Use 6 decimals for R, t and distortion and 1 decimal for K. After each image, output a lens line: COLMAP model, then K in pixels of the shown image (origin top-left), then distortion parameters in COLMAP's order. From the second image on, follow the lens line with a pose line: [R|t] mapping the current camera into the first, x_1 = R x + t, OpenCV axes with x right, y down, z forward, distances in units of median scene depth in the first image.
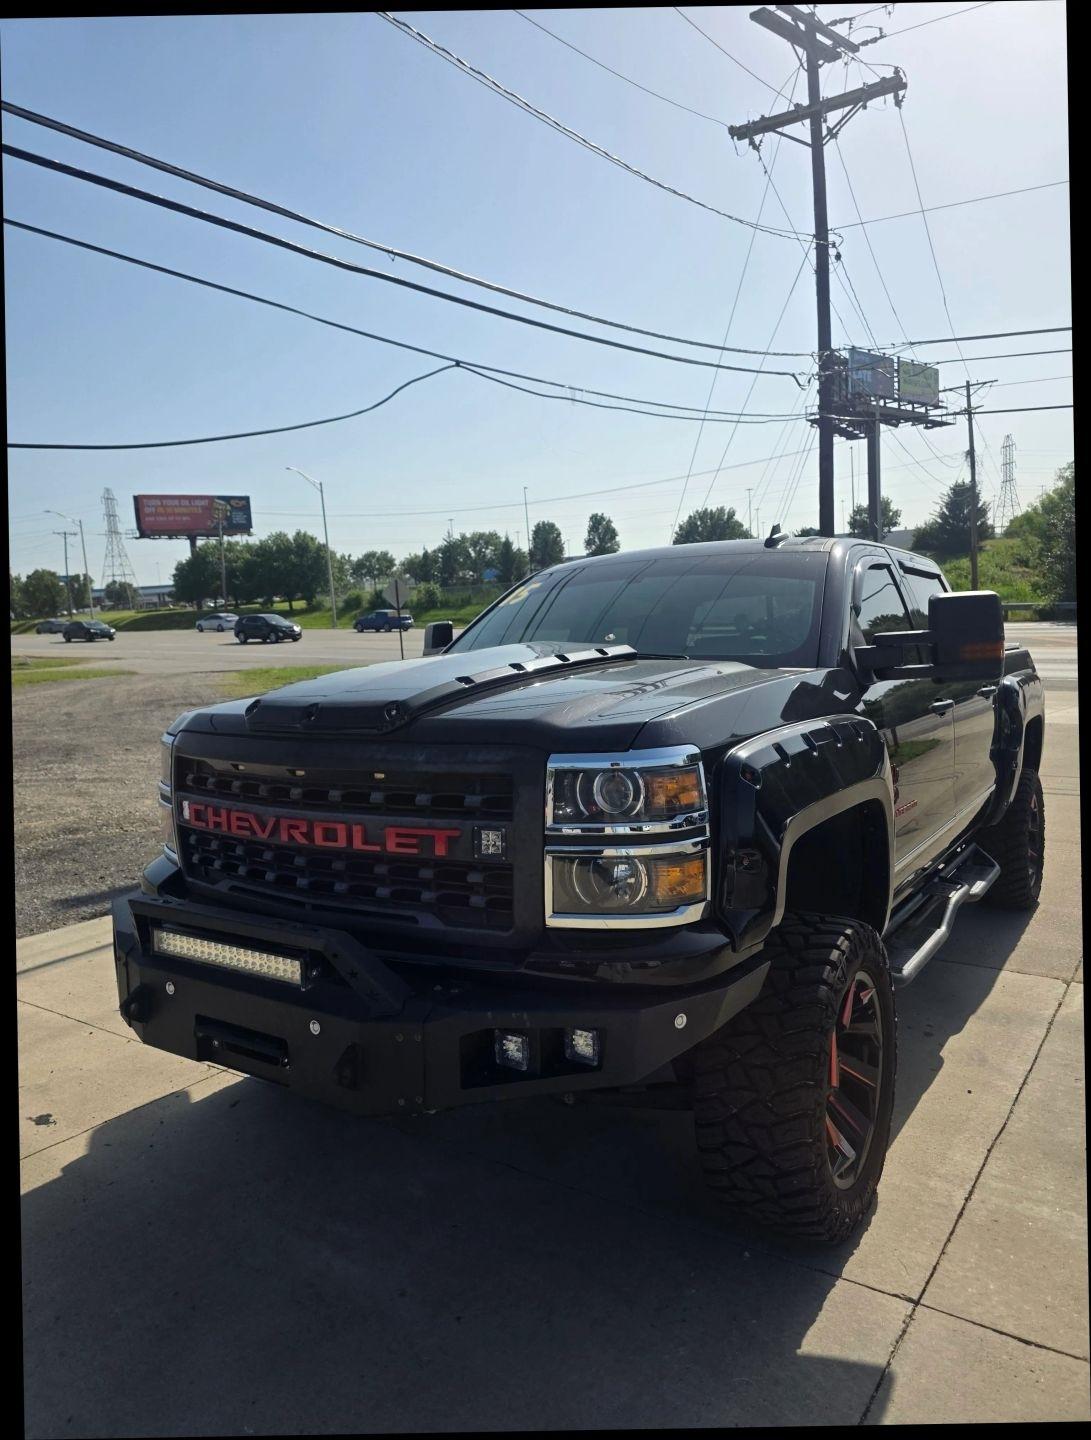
lens RADIAL K [[977.2, 0, 531.6], [0, 977.2, 696.9], [0, 0, 1]] dist [0.056624, -0.058142]
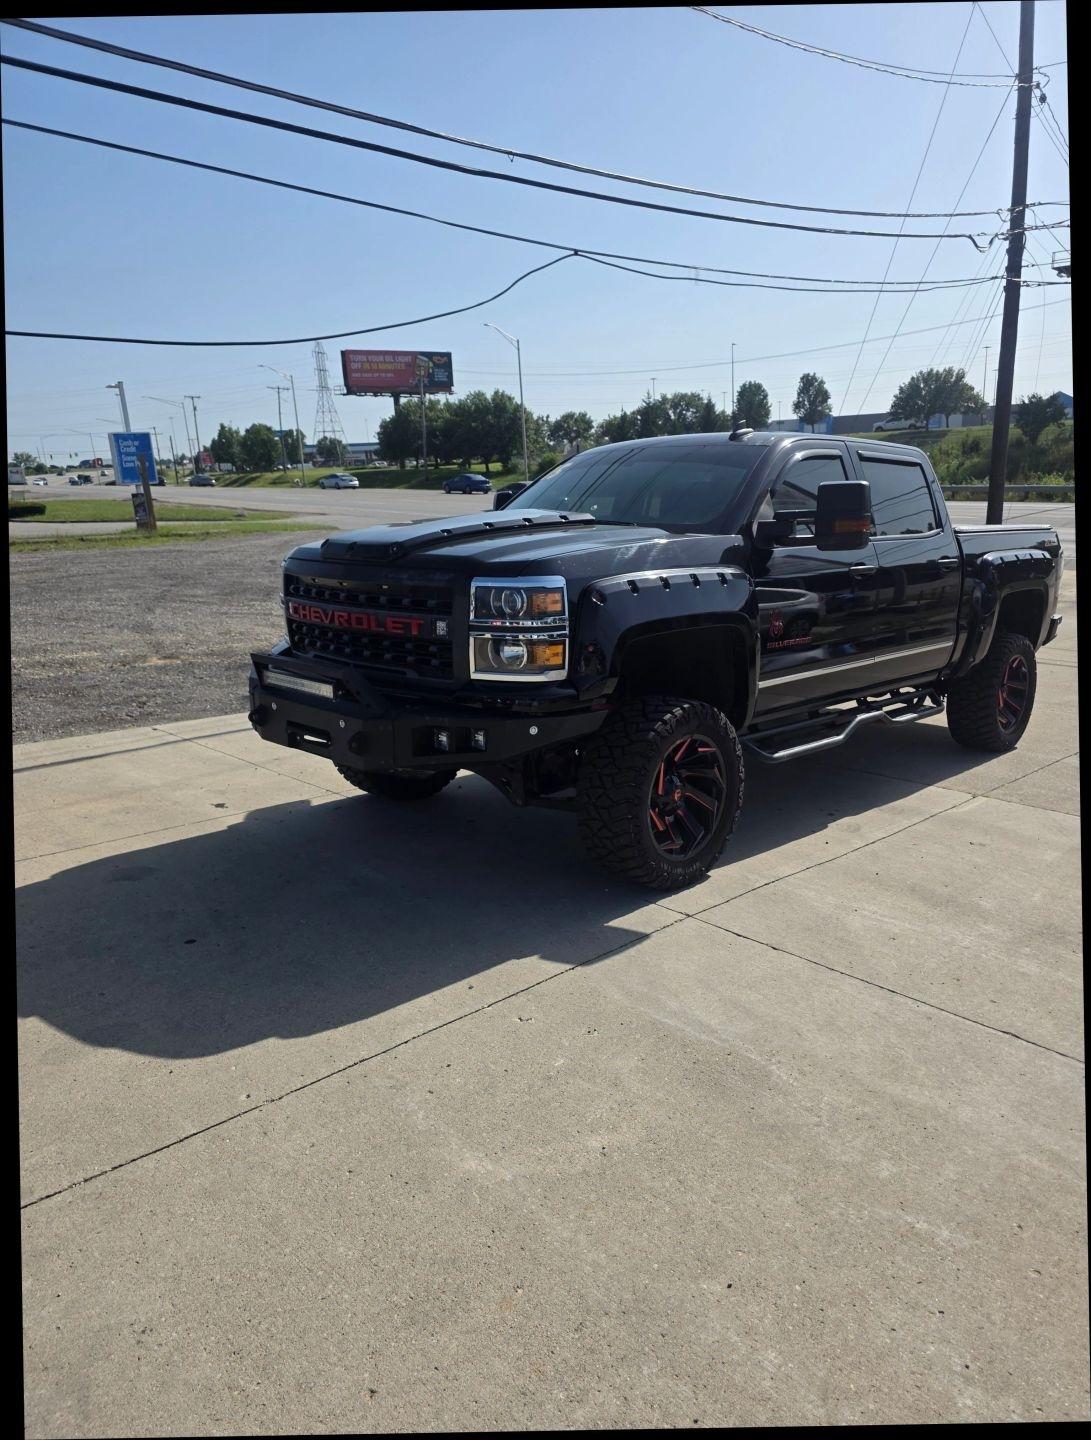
lens RADIAL K [[977.2, 0, 574.5], [0, 977.2, 739.3], [0, 0, 1]] dist [0.056624, -0.058142]
pose [[0.986303, 0.069615, -0.149533, 0.045873], [-0.042655, 0.983381, 0.176470, 0.002812], [0.159333, -0.167675, 0.972881, -0.066658]]
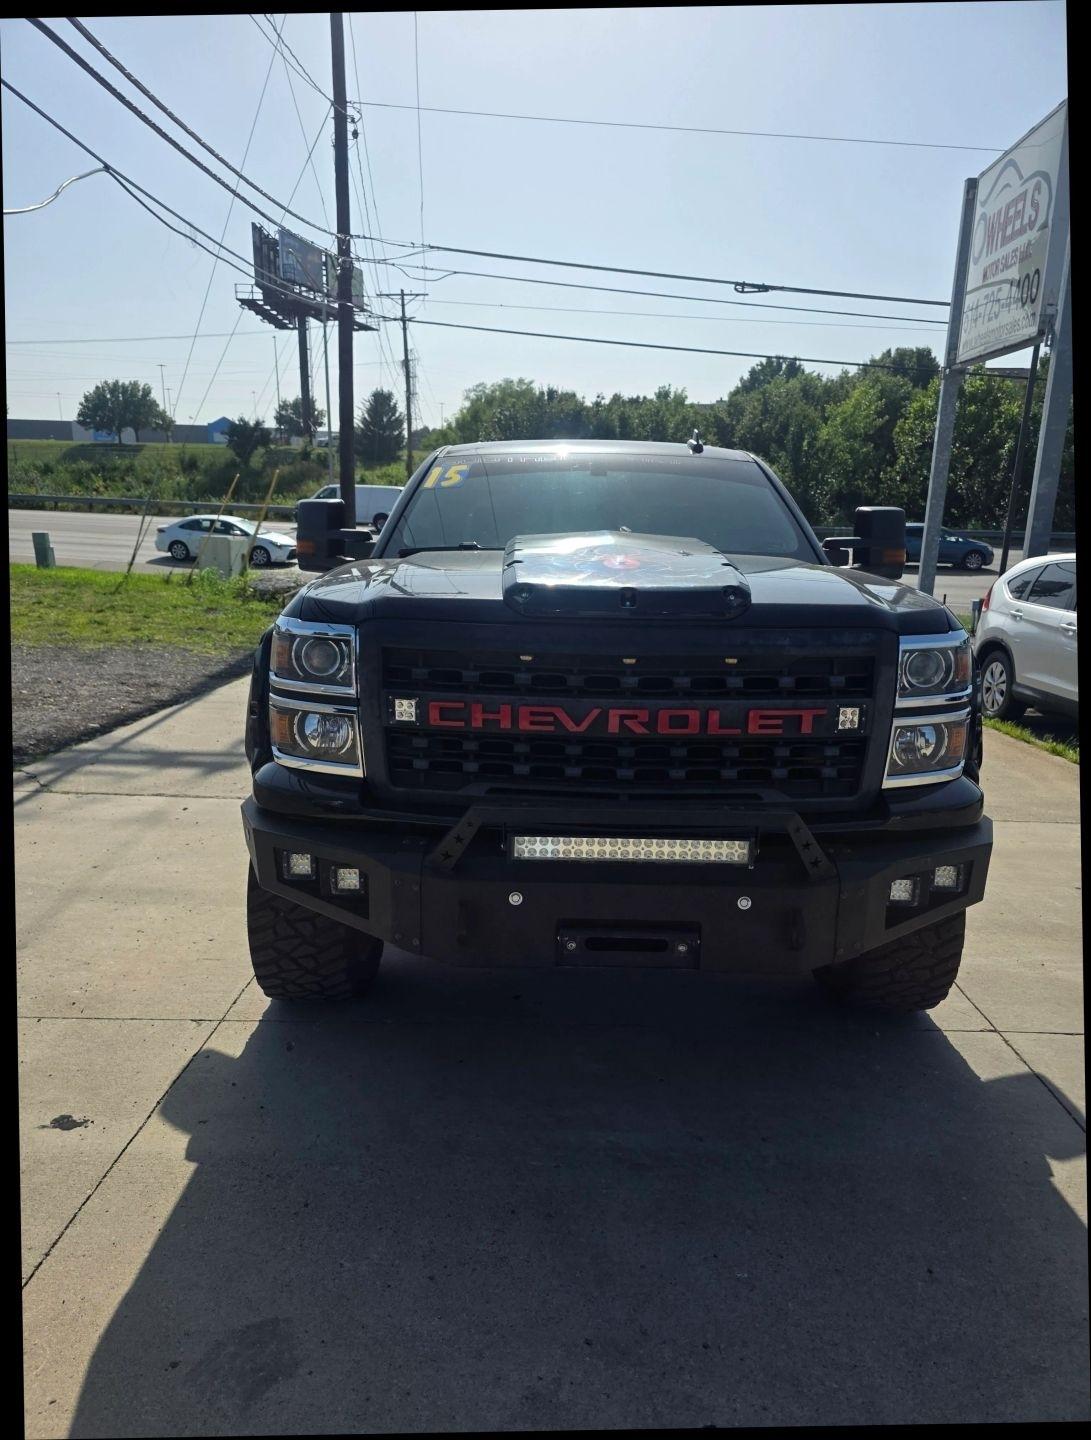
lens RADIAL K [[977.2, 0, 547.3], [0, 977.2, 732.0], [0, 0, 1]] dist [0.056624, -0.058142]
pose [[0.826885, -0.062624, 0.558874, -0.092768], [-0.014233, 0.991132, 0.132118, 0.002399], [-0.562191, -0.117200, 0.818661, 0.028793]]
